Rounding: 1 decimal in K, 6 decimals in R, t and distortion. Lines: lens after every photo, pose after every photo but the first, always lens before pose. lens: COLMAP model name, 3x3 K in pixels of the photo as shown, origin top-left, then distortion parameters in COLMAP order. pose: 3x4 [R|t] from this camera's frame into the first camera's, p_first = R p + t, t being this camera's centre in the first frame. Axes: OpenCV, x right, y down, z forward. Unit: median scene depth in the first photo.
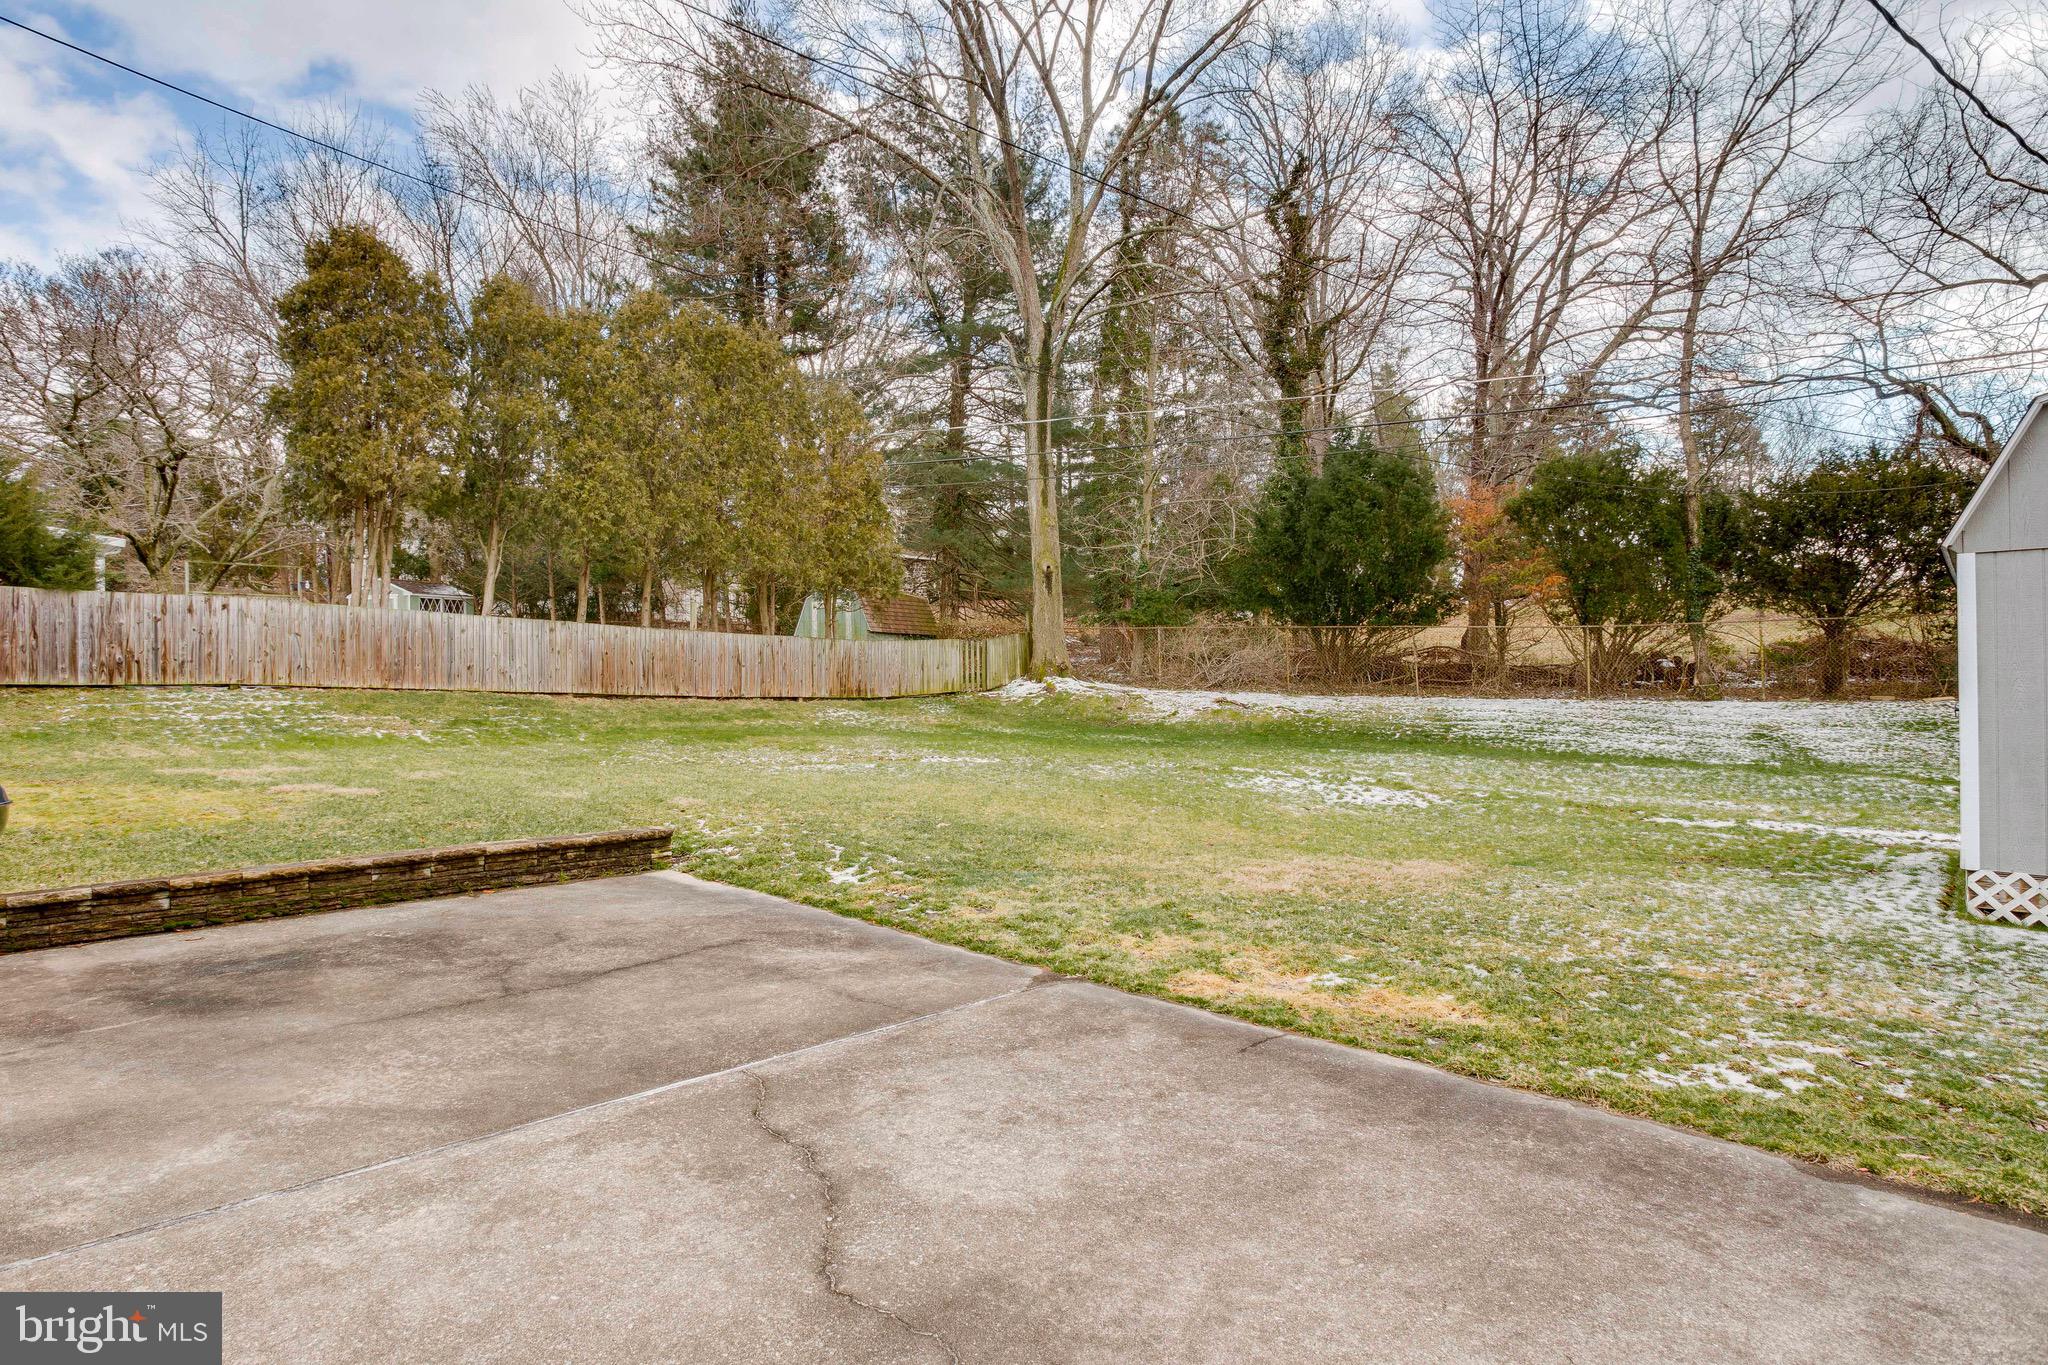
lens RADIAL K [[1002.7, 0, 1009.1], [0, 1002.7, 678.4], [0, 0, 1]] dist [-0.058837, 0.020159]
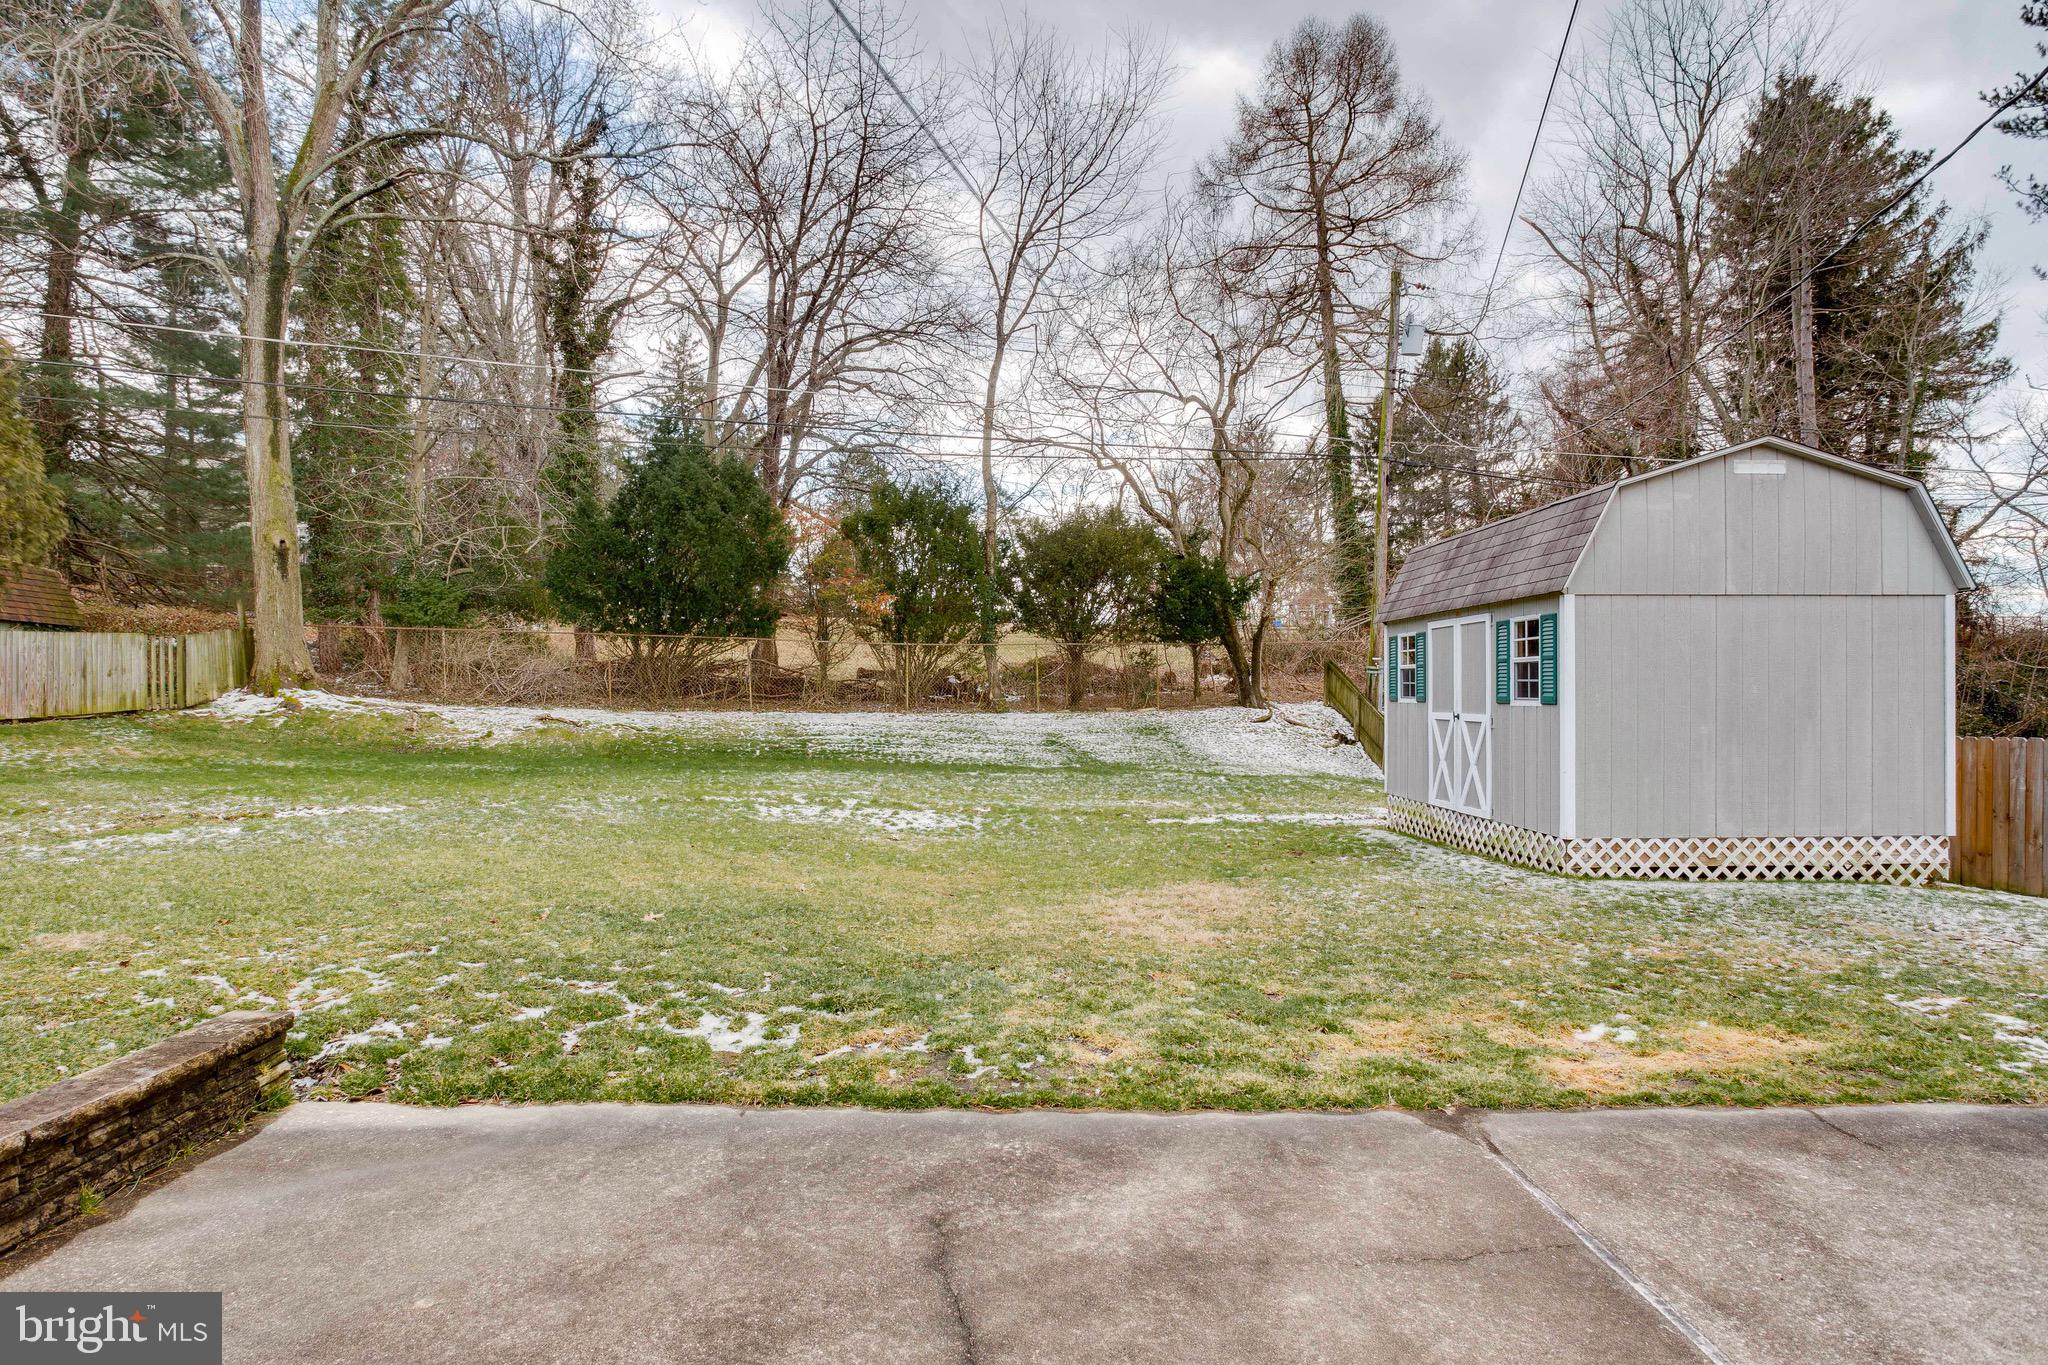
lens RADIAL K [[1040.4, 0, 1023.2], [0, 1040.4, 691.0], [0, 0, 1]] dist [-0.061601, 0.021617]
pose [[0.728002, 0.003738, 0.685565, -0.087864], [-0.002497, 0.999993, -0.002802, 0.000870], [-0.685570, 0.000328, 0.728006, 0.091755]]
